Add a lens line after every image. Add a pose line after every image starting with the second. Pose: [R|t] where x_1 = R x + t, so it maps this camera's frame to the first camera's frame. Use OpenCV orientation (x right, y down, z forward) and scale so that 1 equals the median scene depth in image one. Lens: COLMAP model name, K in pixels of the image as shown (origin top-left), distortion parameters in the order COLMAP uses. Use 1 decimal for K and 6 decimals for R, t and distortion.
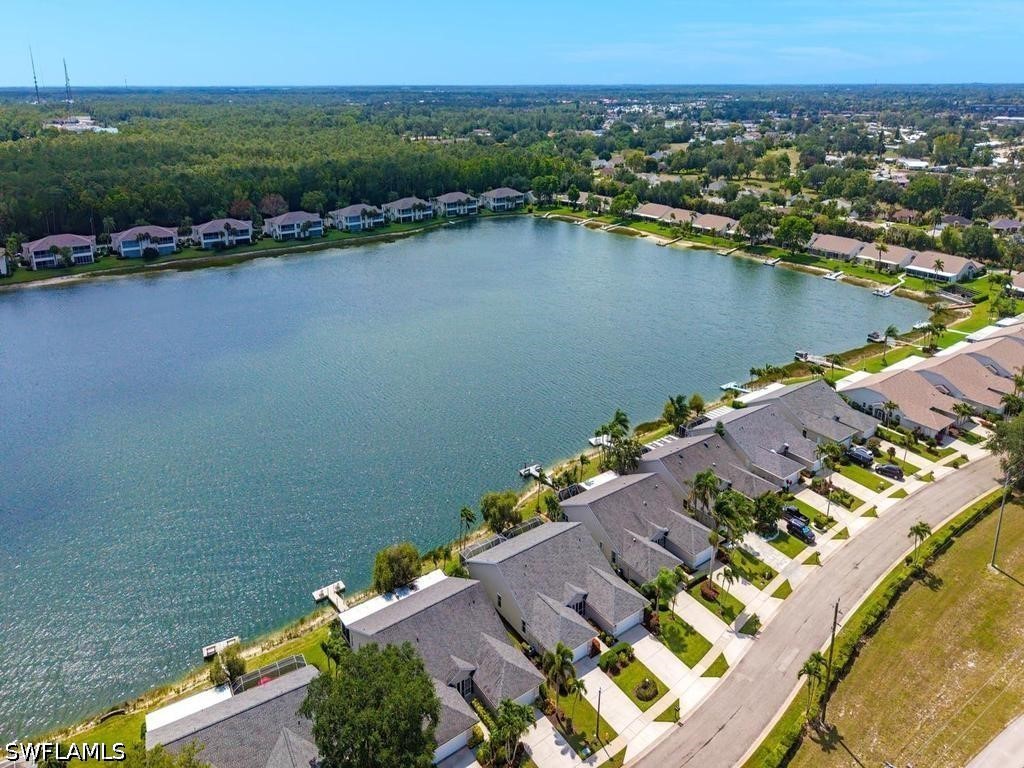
lens RADIAL K [[675.7, 0, 518.4], [0, 675.7, 384.6], [0, 0, 1]] dist [0.049445, -0.054231]
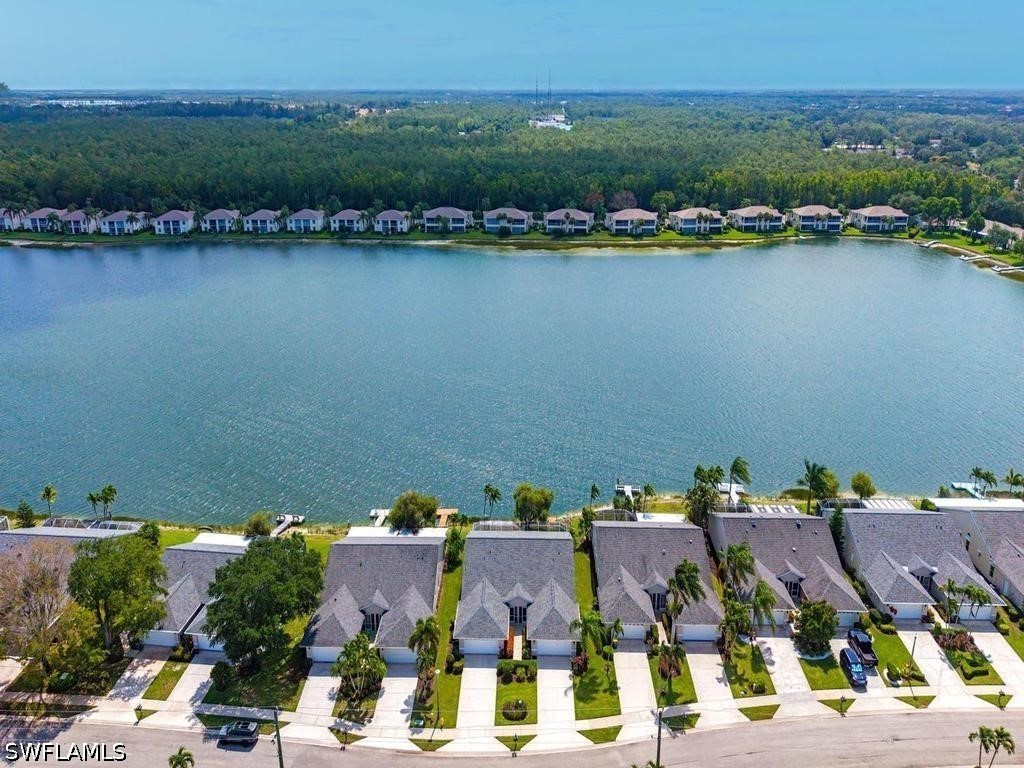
lens RADIAL K [[675.7, 0, 518.4], [0, 675.7, 384.6], [0, 0, 1]] dist [0.049445, -0.054231]
pose [[0.787732, 0.248111, -0.563844, 0.220982], [-0.249922, 0.965309, 0.075611, -0.027667], [0.563043, 0.081356, 0.822413, 0.056298]]
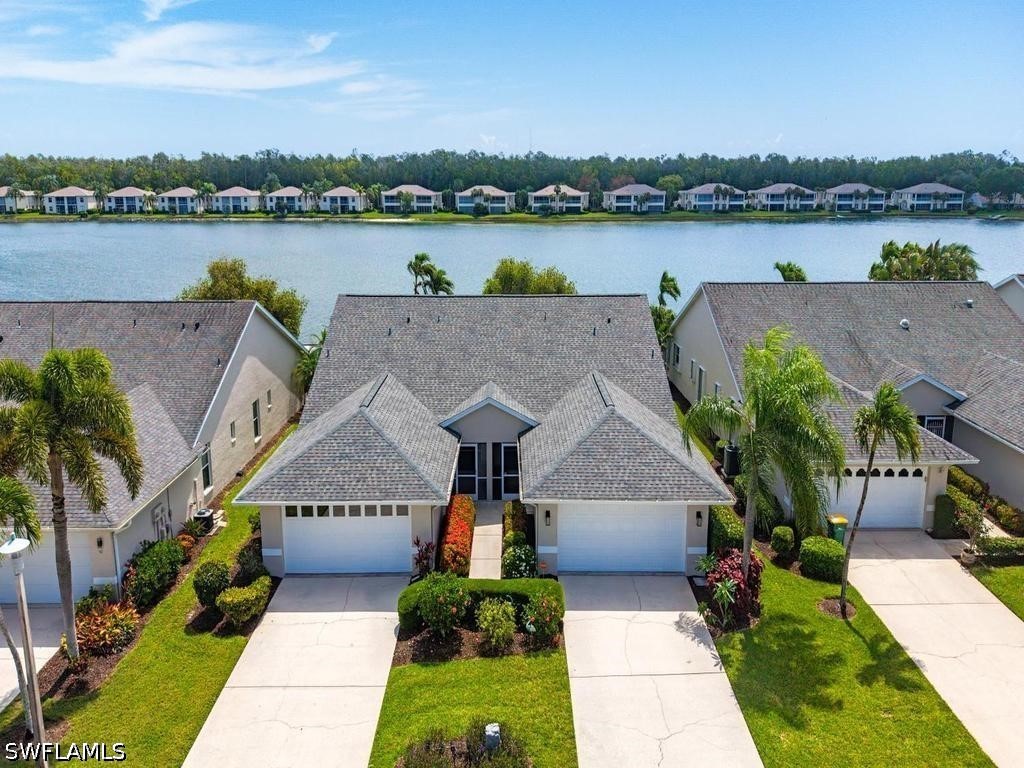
lens RADIAL K [[675.7, 0, 518.4], [0, 675.7, 384.6], [0, 0, 1]] dist [0.049445, -0.054231]
pose [[0.804408, 0.146627, -0.575698, 0.103455], [-0.239678, 0.966796, -0.088658, 0.125679], [0.543583, 0.209299, 0.812842, 0.292295]]
